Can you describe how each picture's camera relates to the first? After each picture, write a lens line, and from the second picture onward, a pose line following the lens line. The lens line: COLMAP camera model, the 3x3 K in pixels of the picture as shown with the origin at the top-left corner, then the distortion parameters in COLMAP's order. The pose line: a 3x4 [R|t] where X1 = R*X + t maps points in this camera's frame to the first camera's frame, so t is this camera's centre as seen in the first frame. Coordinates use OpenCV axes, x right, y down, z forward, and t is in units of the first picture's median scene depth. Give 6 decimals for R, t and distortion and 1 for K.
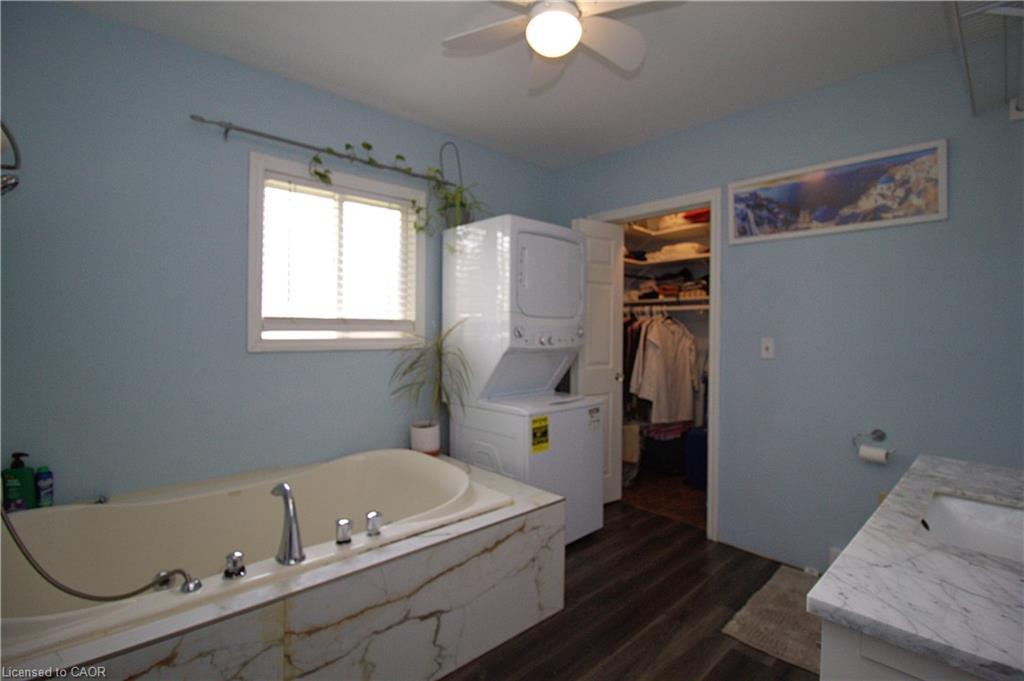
lens RADIAL K [[480.8, 0, 514.0], [0, 480.8, 333.7], [0, 0, 1]] dist [0.001217, -0.001129]
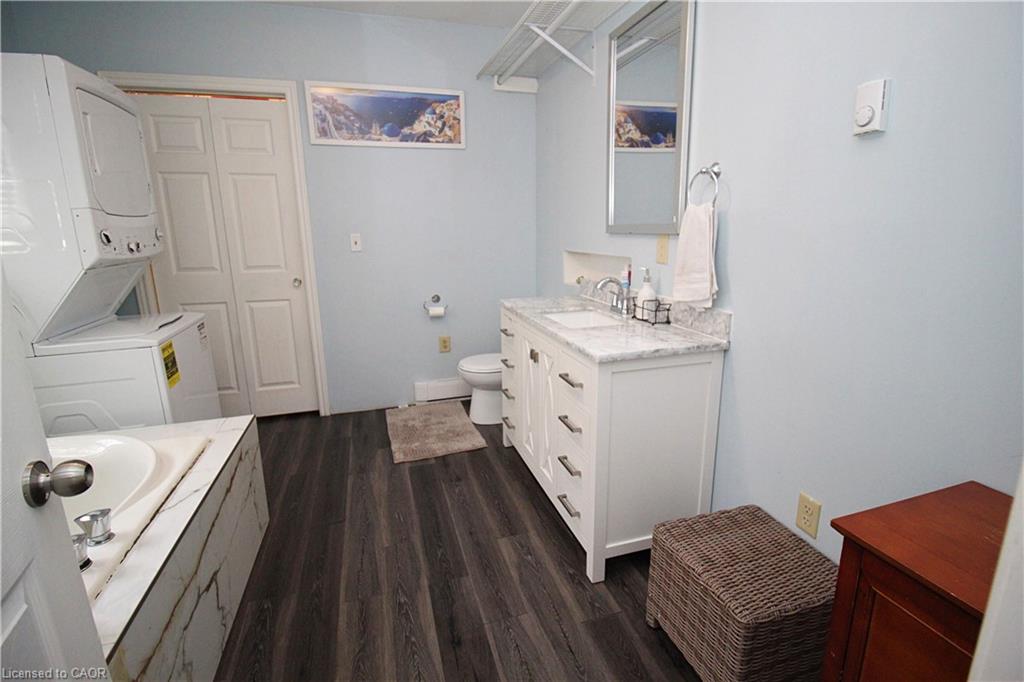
lens RADIAL K [[480.8, 0, 514.0], [0, 480.8, 334.2], [0, 0, 1]] dist [0.001217, -0.001129]
pose [[0.445104, -0.215456, 0.869173, -0.430573], [0.026728, 0.973387, 0.227602, -0.010546], [-0.895080, -0.078075, 0.439018, 0.140822]]
